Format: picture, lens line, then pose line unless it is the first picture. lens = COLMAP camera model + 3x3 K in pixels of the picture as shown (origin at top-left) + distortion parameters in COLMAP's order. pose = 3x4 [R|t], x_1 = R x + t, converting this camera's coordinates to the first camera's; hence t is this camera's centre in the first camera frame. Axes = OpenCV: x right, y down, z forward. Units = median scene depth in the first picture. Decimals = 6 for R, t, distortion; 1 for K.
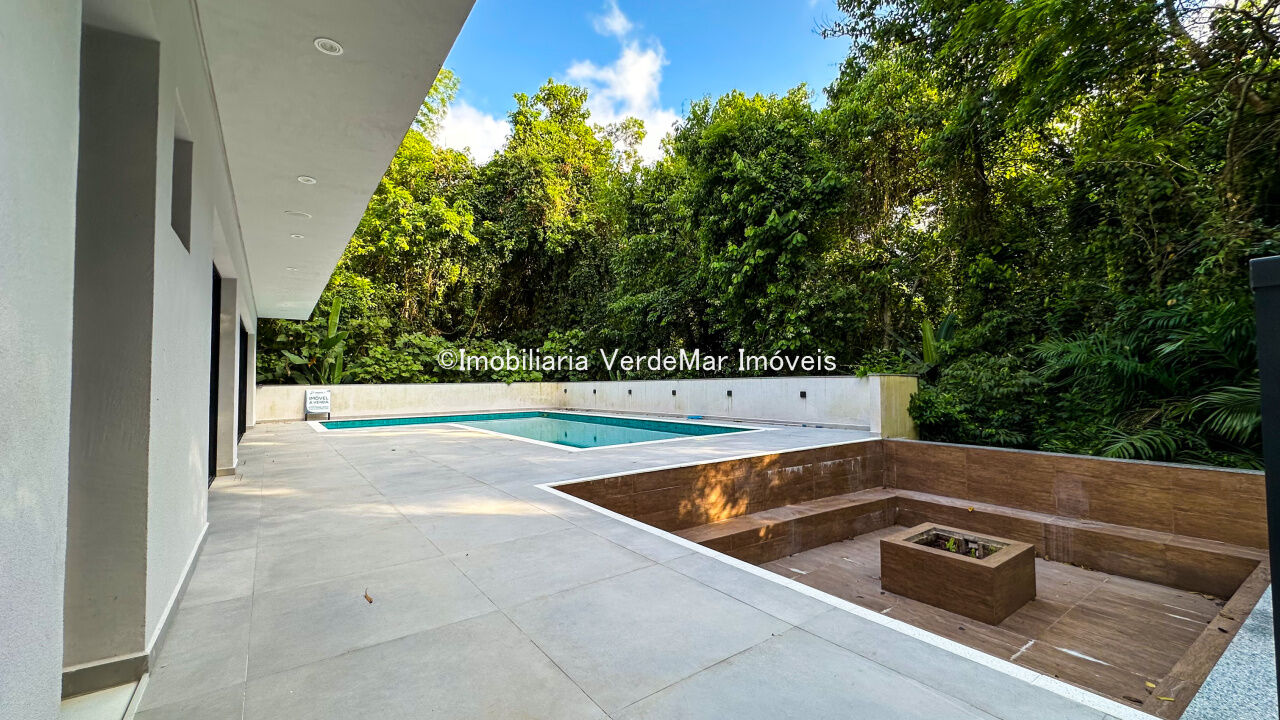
lens RADIAL K [[499.1, 0, 637.5], [0, 499.1, 361.1], [0, 0, 1]] dist [-0.005321, -0.000193]
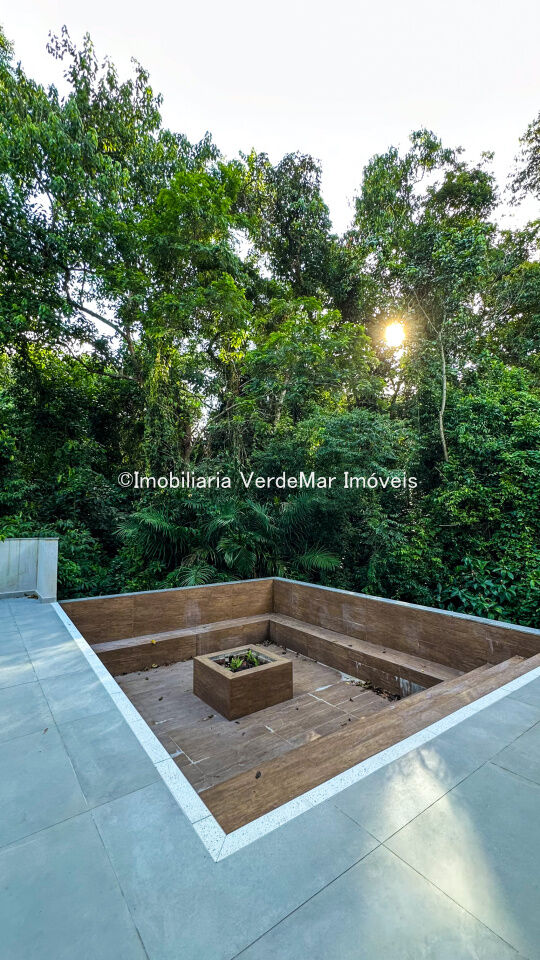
lens RADIAL K [[397.2, 0, 267.5], [0, 397.2, 482.5], [0, 0, 1]] dist [0.000011, 0.000208]
pose [[-0.008001, 0.108809, 0.994030, -0.200693], [-0.028983, 0.993619, -0.108997, -0.006297], [-0.999548, -0.029682, -0.004797, 0.349153]]
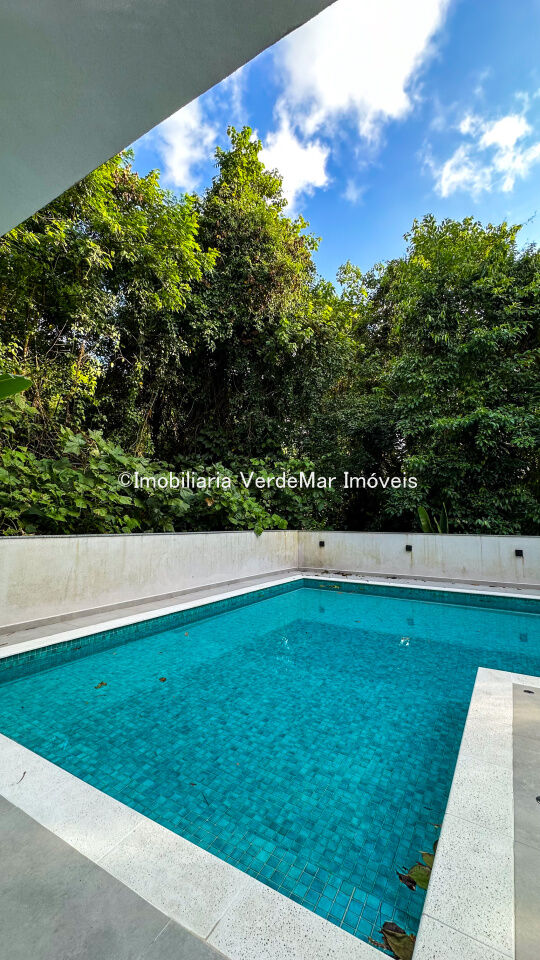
lens RADIAL K [[374.3, 0, 274.7], [0, 374.3, 479.9], [0, 0, 1]] dist [-0.005321, -0.000193]
pose [[0.918656, 0.067393, 0.389267, -0.580646], [-0.043252, 0.996576, -0.070463, 0.016981], [-0.392683, 0.047894, 0.918426, 0.794486]]
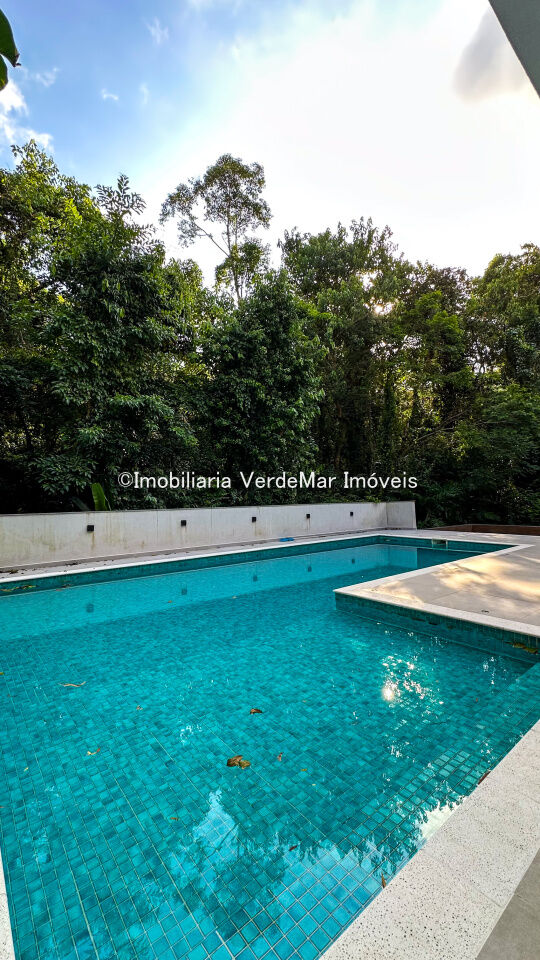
lens RADIAL K [[395.2, 0, 271.8], [0, 395.2, 485.3], [0, 0, 1]] dist [-0.016634, -0.000107]
pose [[-0.116385, 0.062747, 0.991220, -0.736606], [-0.015404, 0.997768, -0.064970, 0.048270], [-0.993085, -0.022830, -0.115159, 1.097406]]
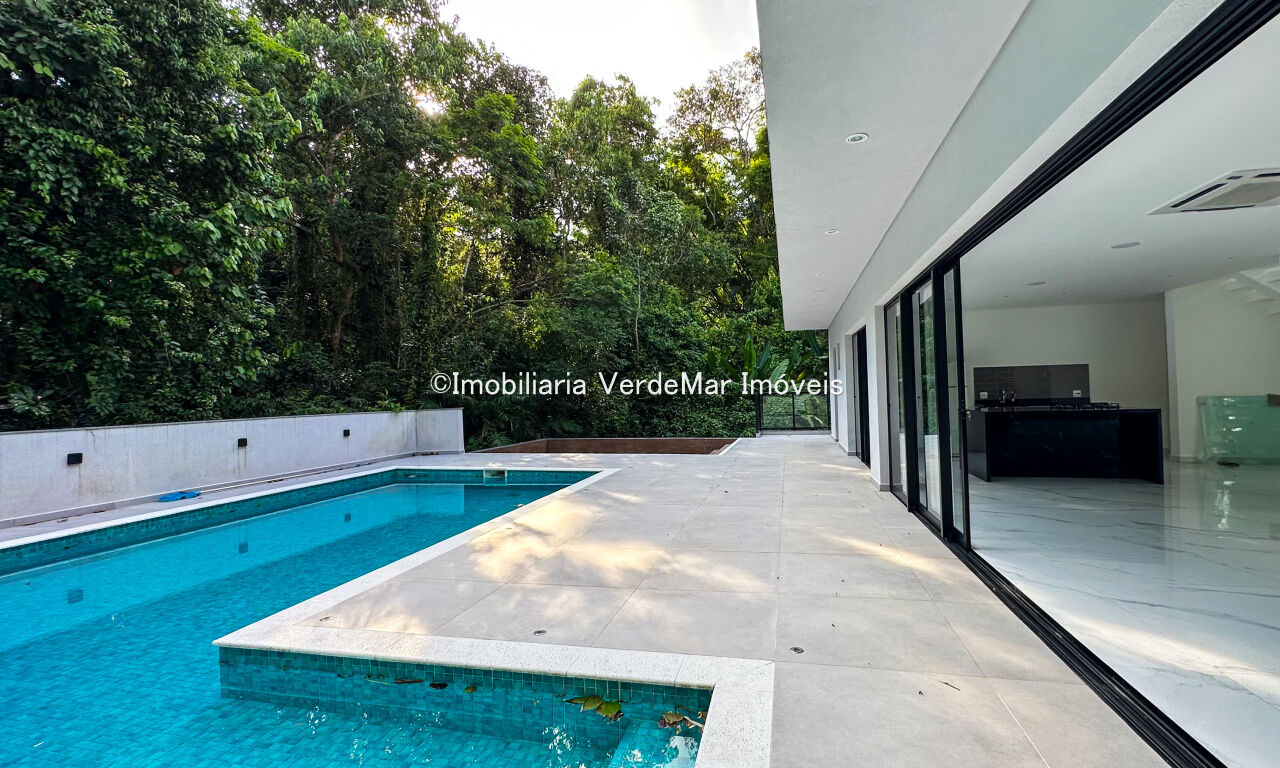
lens RADIAL K [[564.8, 0, 643.0], [0, 564.8, 383.5], [0, 0, 1]] dist [0.011196, 0.000113]
pose [[-0.676848, 0.047668, 0.734578, -0.638115], [0.005085, 0.998180, -0.060088, 0.031822], [-0.736106, -0.036935, -0.675858, 1.012790]]
